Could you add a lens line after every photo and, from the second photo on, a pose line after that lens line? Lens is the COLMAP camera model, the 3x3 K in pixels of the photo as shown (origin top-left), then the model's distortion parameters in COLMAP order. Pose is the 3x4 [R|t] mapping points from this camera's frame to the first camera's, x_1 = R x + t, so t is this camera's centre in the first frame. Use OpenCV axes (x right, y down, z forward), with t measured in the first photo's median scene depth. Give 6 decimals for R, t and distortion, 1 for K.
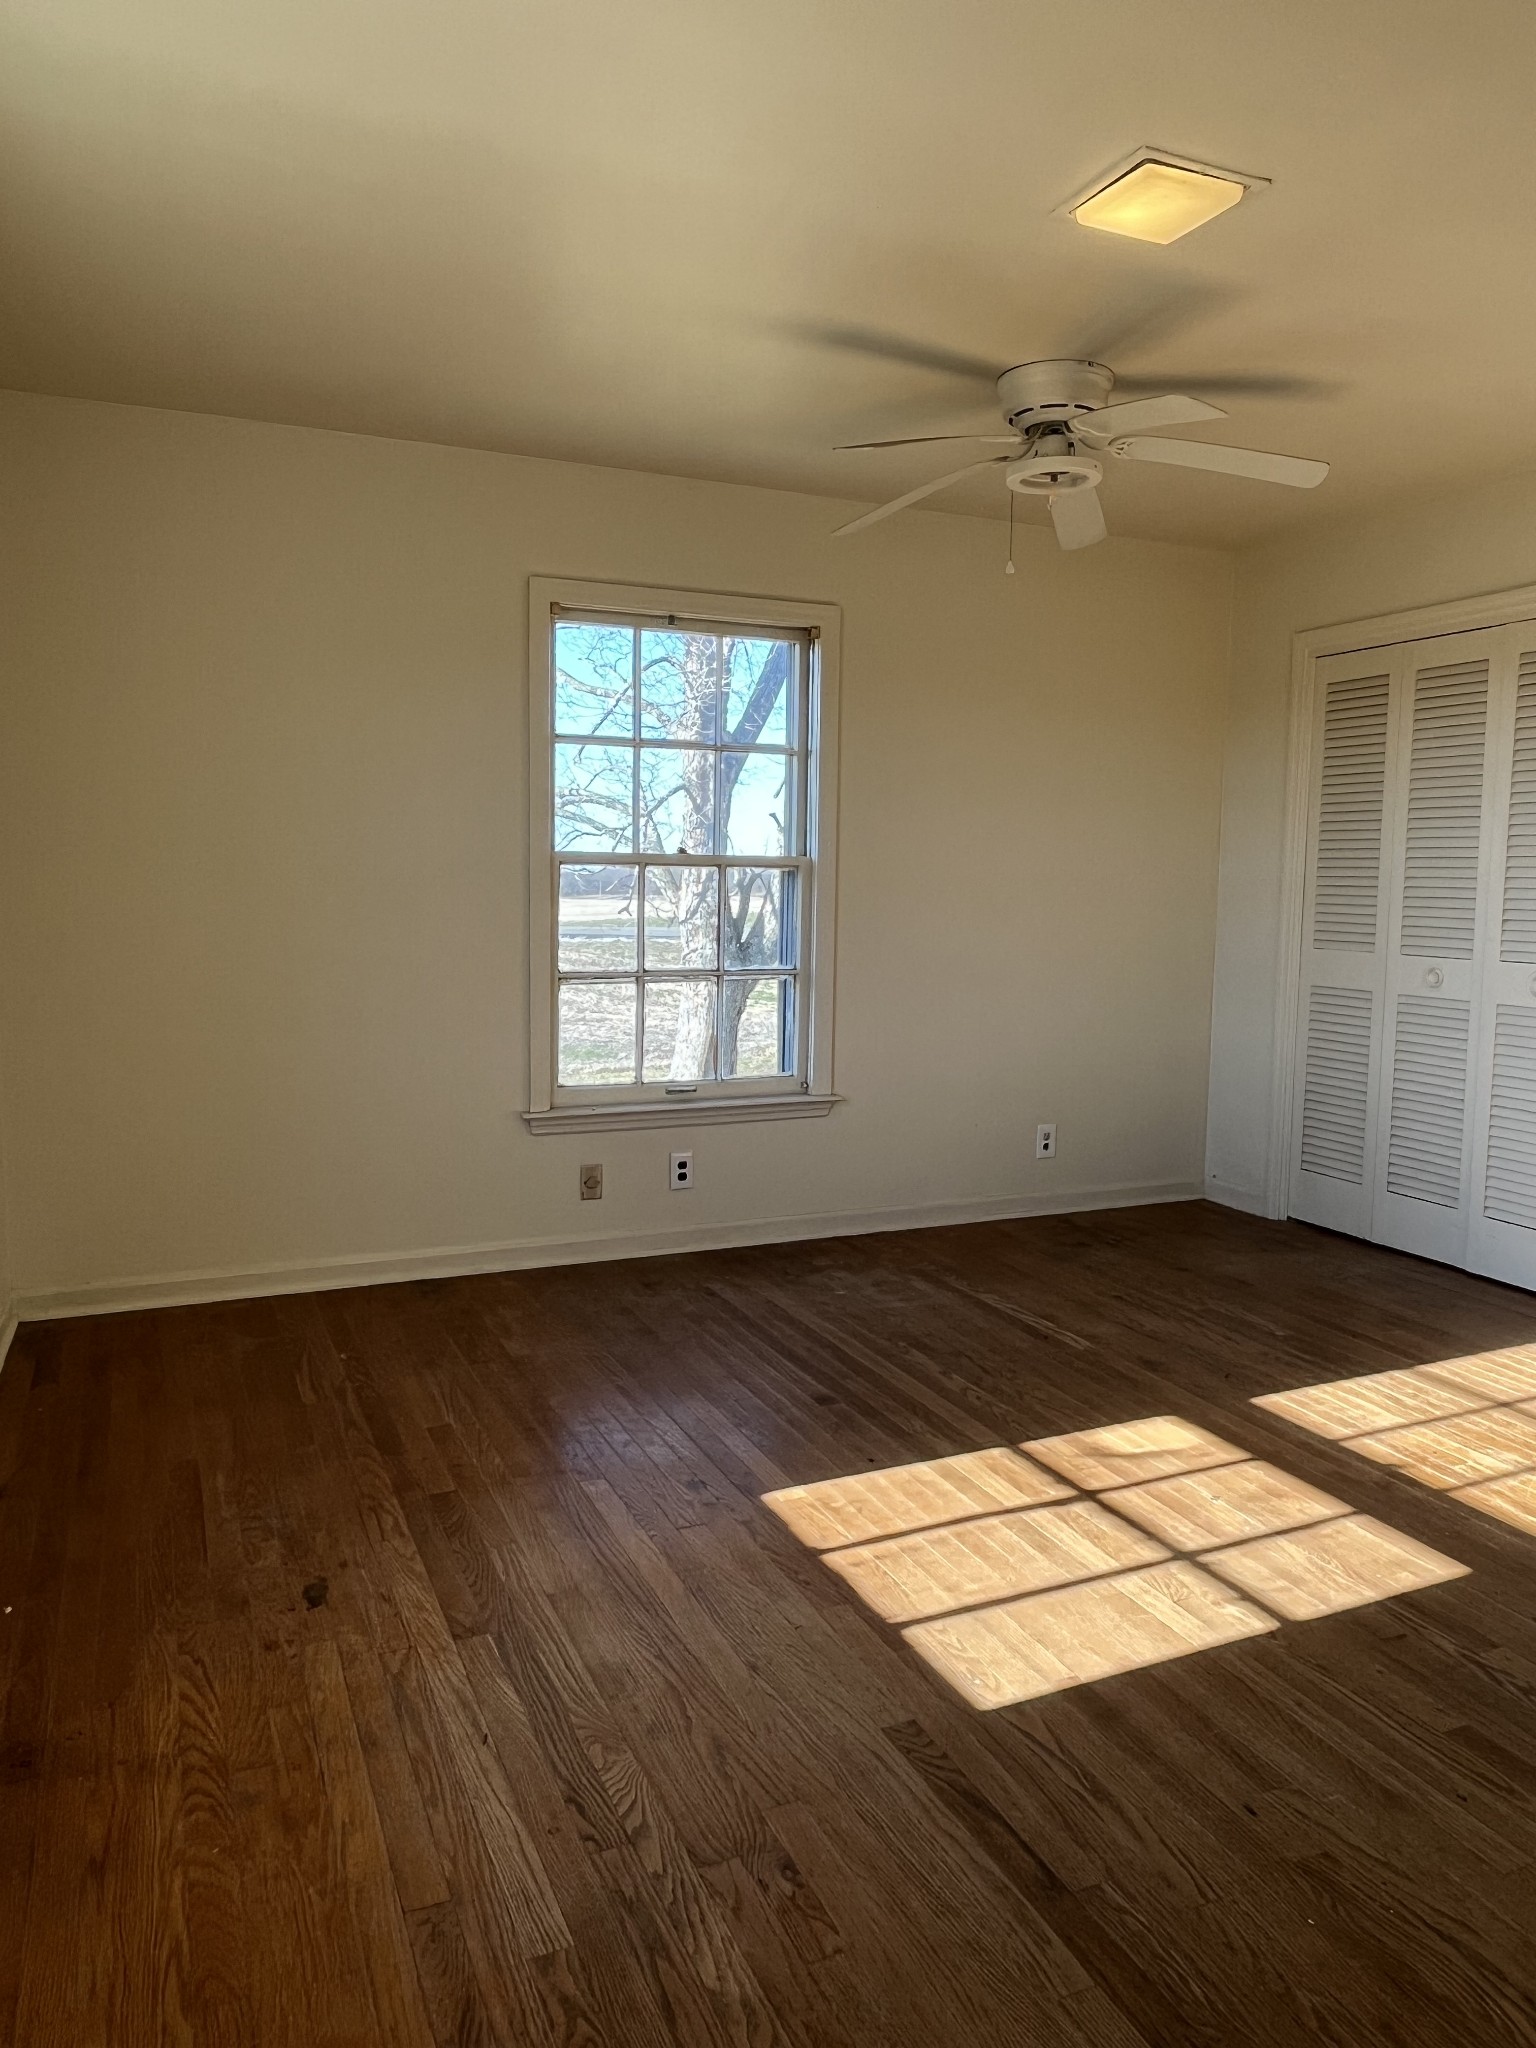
lens RADIAL K [[1385.1, 0, 768.0], [0, 1385.1, 1024.0], [0, 0, 1]] dist [0.005207, -0.001831]
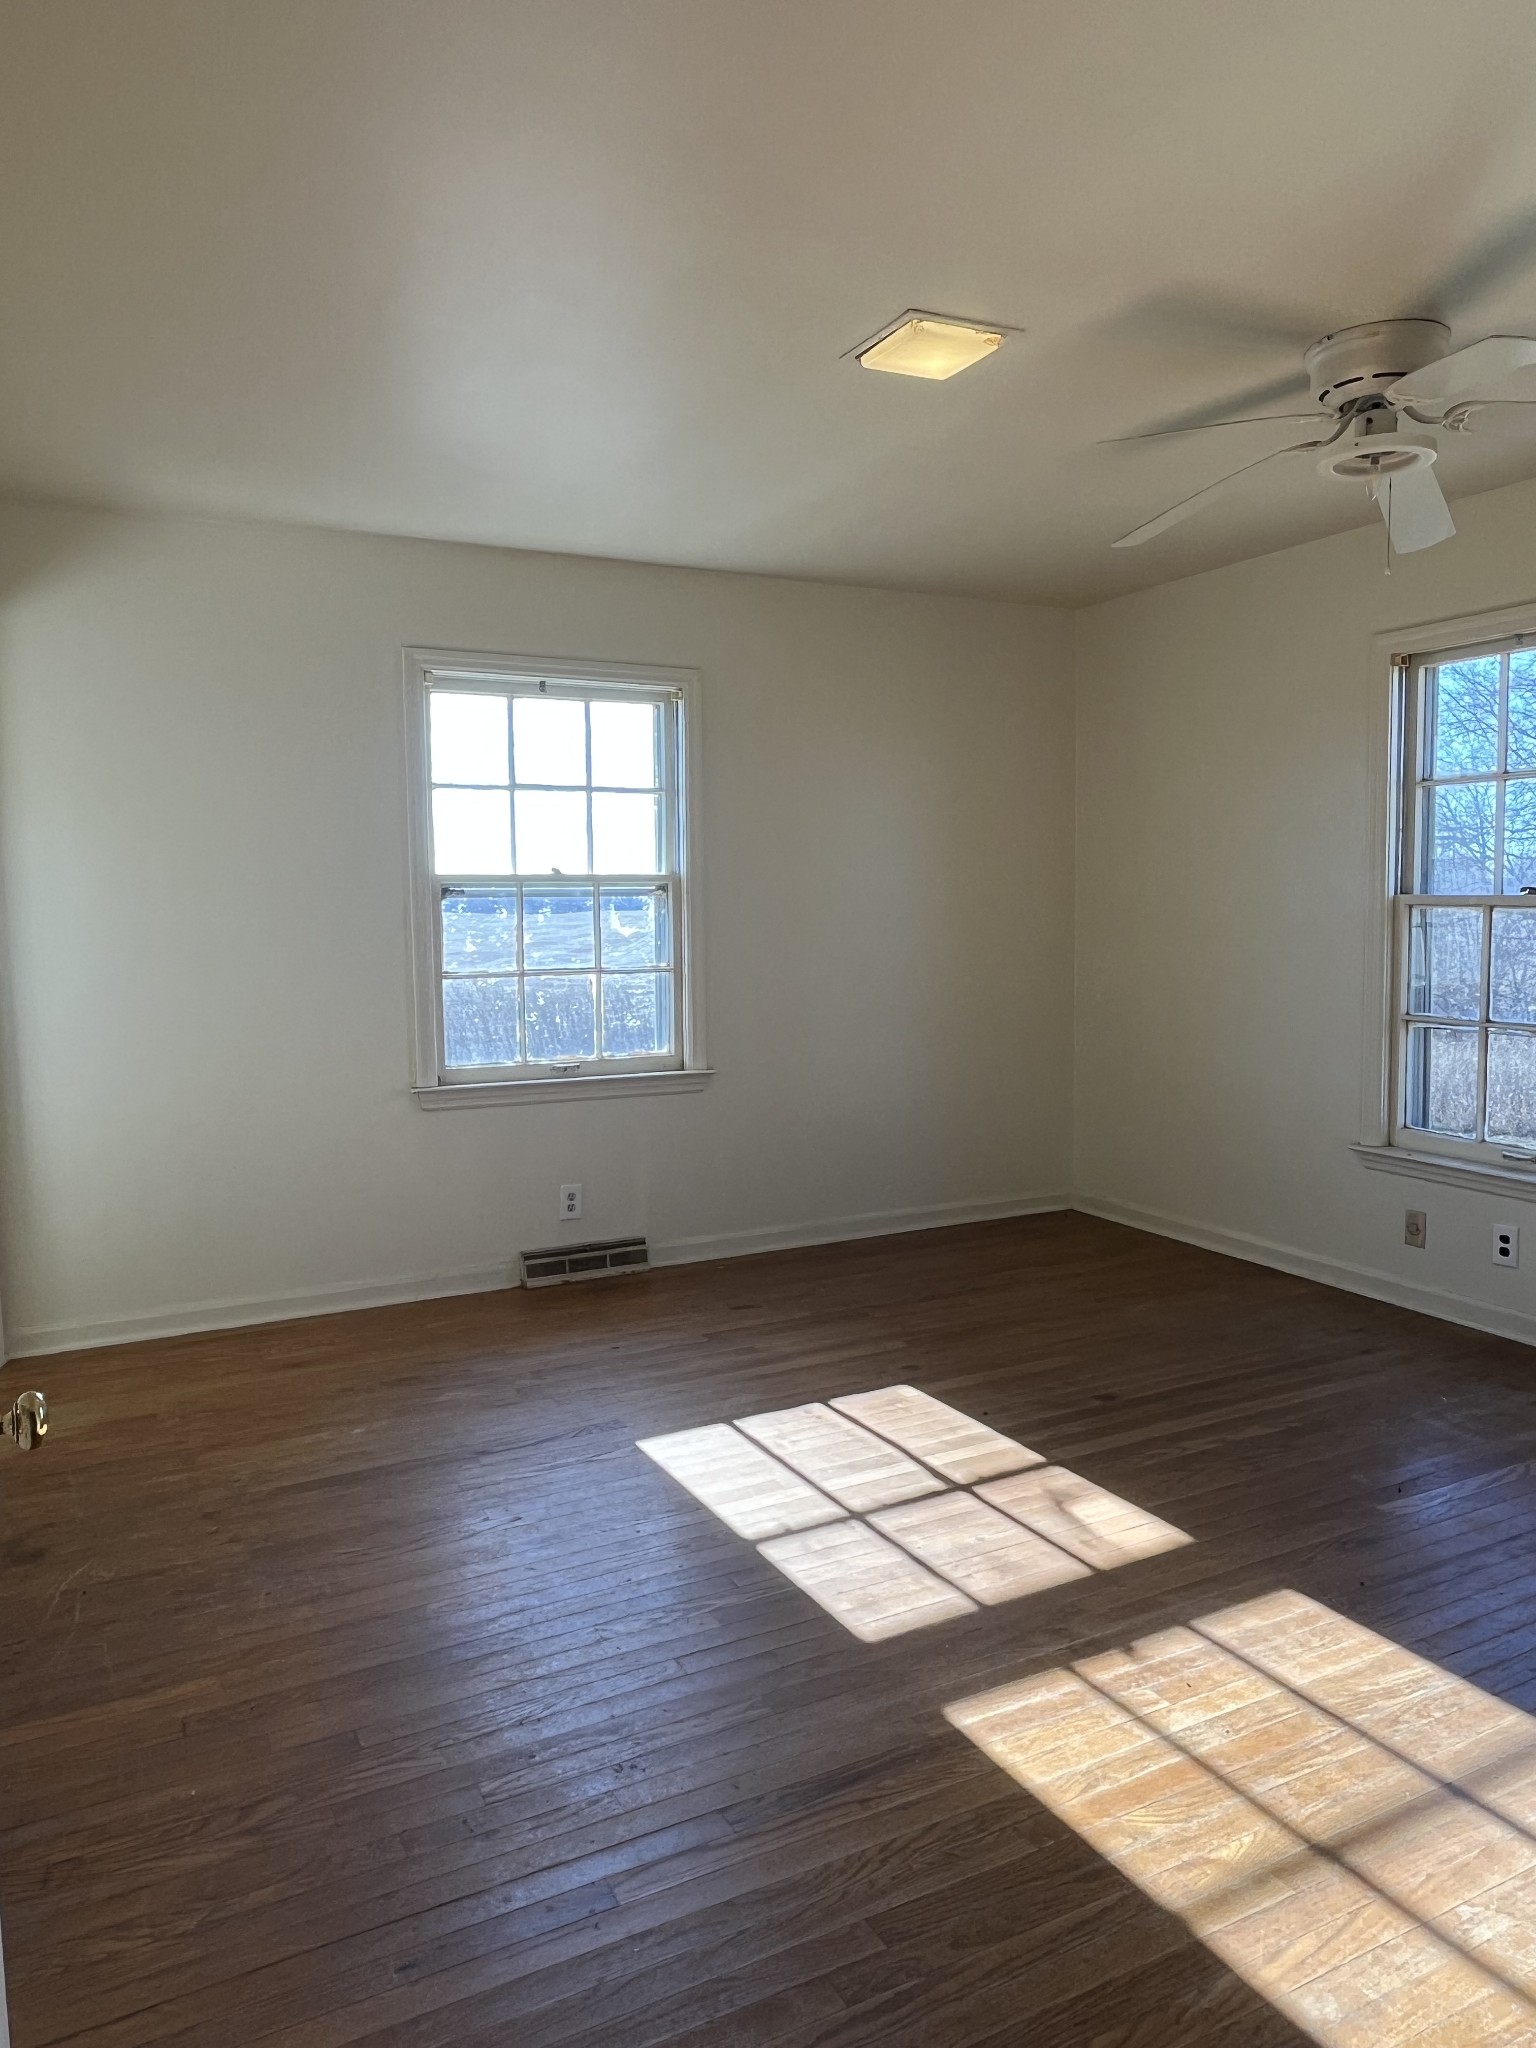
lens RADIAL K [[1385.1, 0, 768.0], [0, 1385.1, 1024.0], [0, 0, 1]] dist [0.005207, -0.001831]
pose [[0.069787, 0.078800, -0.994445, 1.229416], [-0.097314, 0.992658, 0.071829, -0.084378], [0.992804, 0.091760, 0.076943, 0.701181]]
